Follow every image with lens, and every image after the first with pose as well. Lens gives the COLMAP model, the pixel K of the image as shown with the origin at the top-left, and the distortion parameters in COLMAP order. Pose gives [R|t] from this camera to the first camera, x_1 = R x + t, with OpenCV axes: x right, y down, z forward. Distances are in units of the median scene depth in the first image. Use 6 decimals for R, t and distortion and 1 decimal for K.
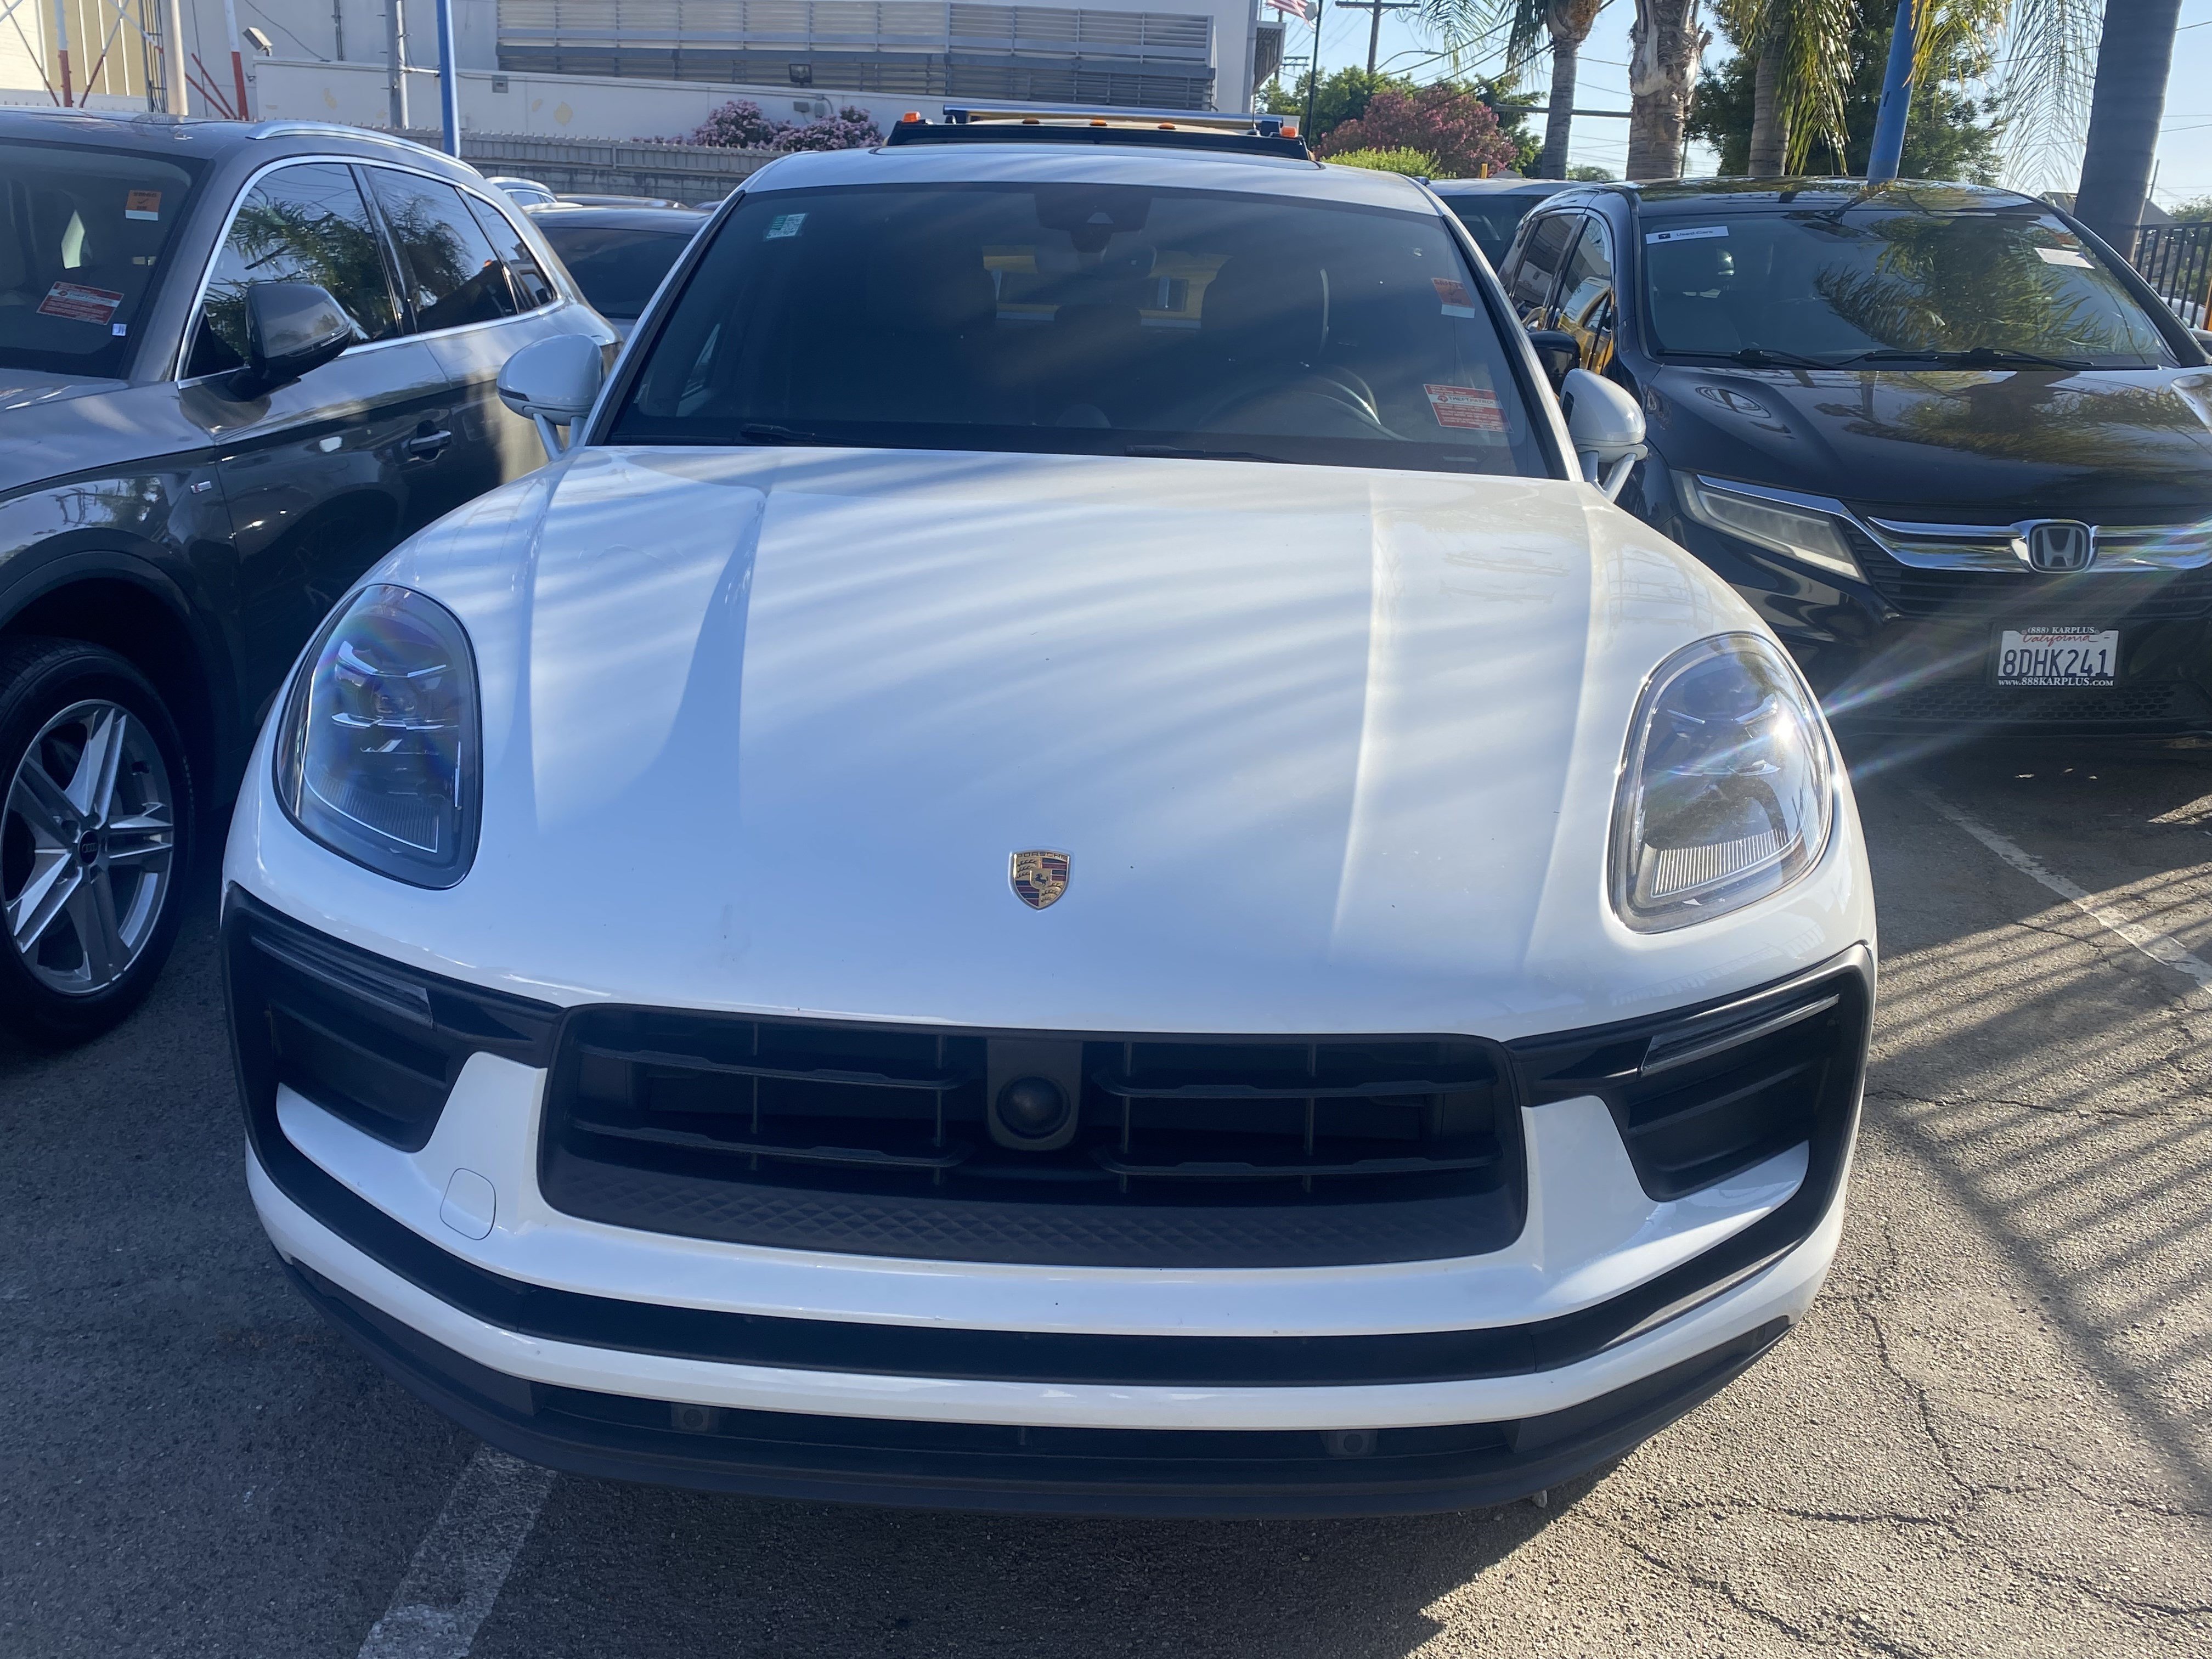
lens RADIAL K [[1943.7, 0, 1105.3], [0, 1943.7, 830.7], [0, 0, 1]] dist [0.018560, -0.005010]
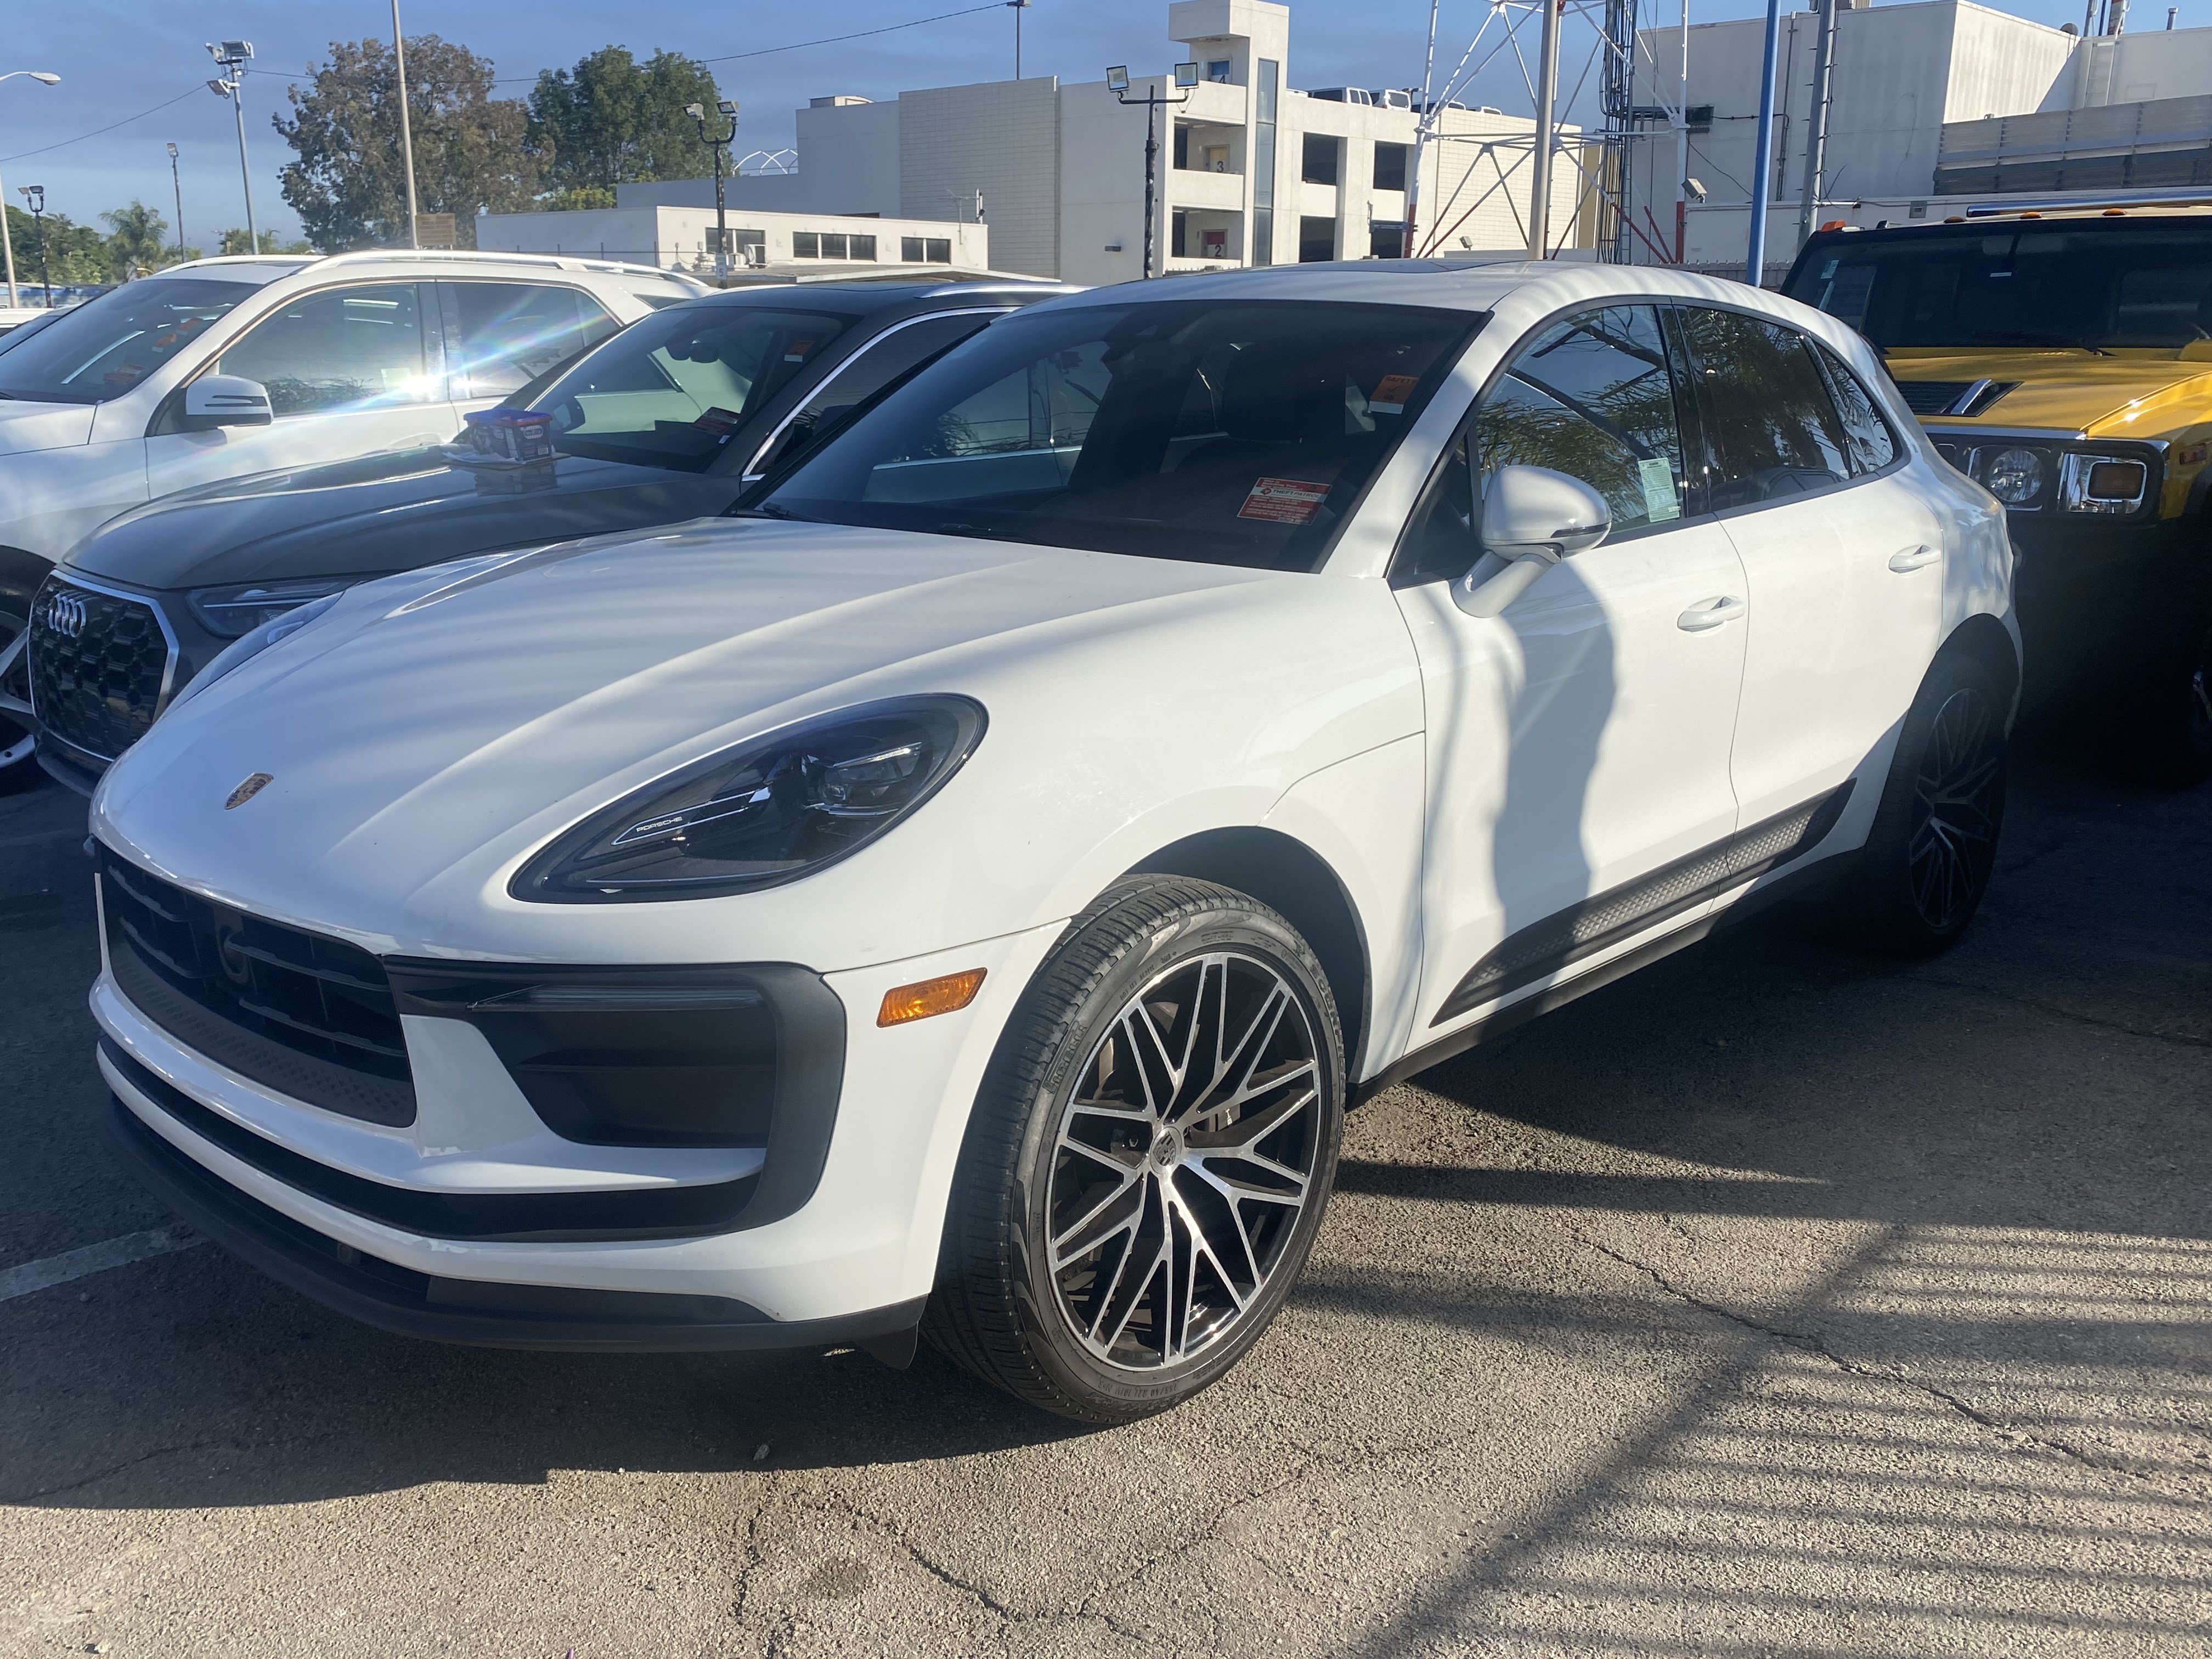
lens RADIAL K [[1943.7, 0, 1105.8], [0, 1943.7, 825.8], [0, 0, 1]] dist [0.018560, -0.005010]
pose [[0.739871, 0.127575, -0.660542, 0.738577], [-0.169570, 0.985518, 0.000405, -0.030592], [0.651028, 0.111709, 0.750789, 0.178136]]
